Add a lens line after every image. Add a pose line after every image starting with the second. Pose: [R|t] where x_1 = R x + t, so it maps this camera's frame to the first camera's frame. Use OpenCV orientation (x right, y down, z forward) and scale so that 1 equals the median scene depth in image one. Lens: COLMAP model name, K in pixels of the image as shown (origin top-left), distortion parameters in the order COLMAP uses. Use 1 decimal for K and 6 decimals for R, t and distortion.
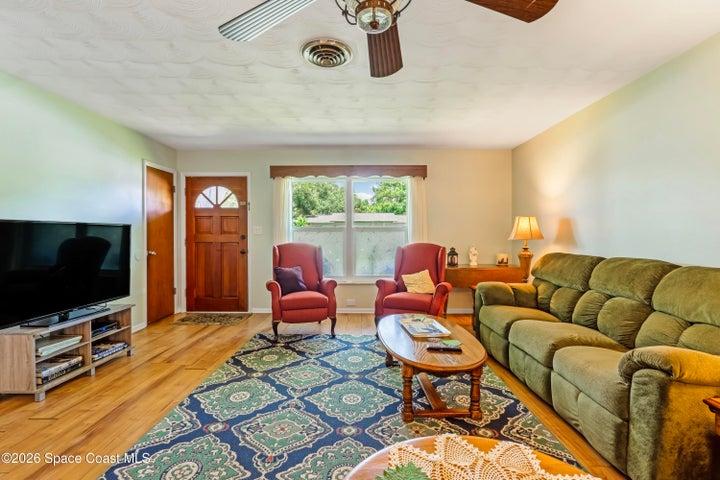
lens RADIAL K [[333.9, 0, 359.7], [0, 333.9, 236.7], [0, 0, 1]] dist [-0.003646, -0.000298]
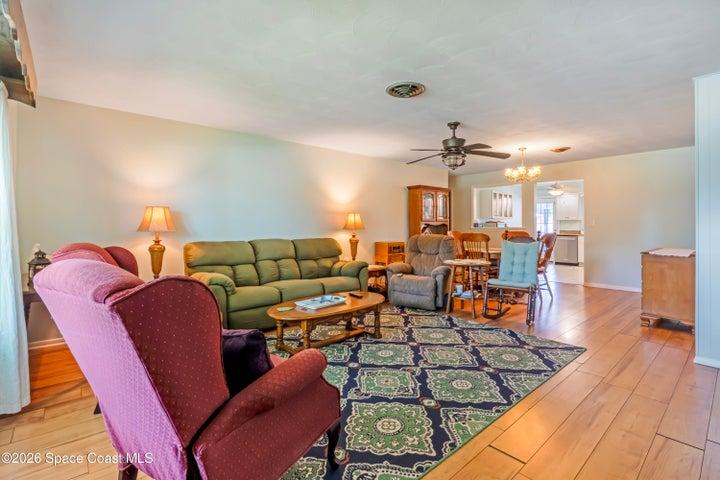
lens RADIAL K [[333.9, 0, 359.7], [0, 333.9, 236.7], [0, 0, 1]] dist [-0.003646, -0.000298]
pose [[-0.662024, -0.024509, 0.749082, -0.714680], [0.004916, 0.999302, 0.037040, -0.010935], [-0.749467, 0.028204, -0.661441, 1.496565]]
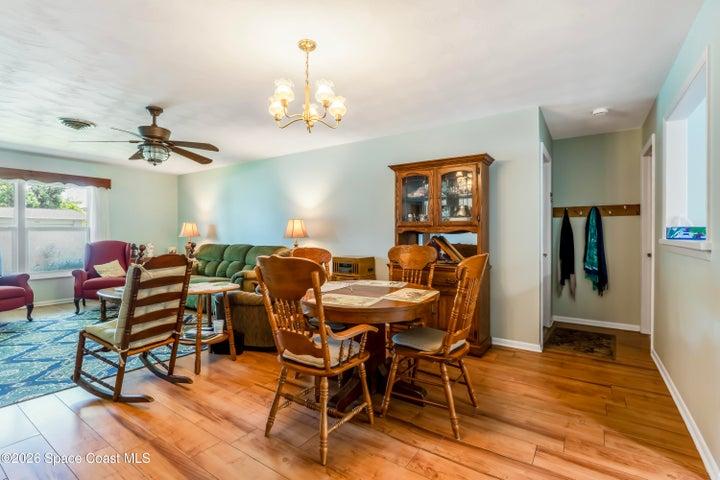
lens RADIAL K [[333.9, 0, 359.7], [0, 333.9, 236.7], [0, 0, 1]] dist [-0.003646, -0.000298]
pose [[0.563748, -0.007788, 0.825910, -0.484359], [0.005485, 0.999969, 0.005686, 0.003349], [-0.825929, 0.001324, 0.563773, -0.773784]]
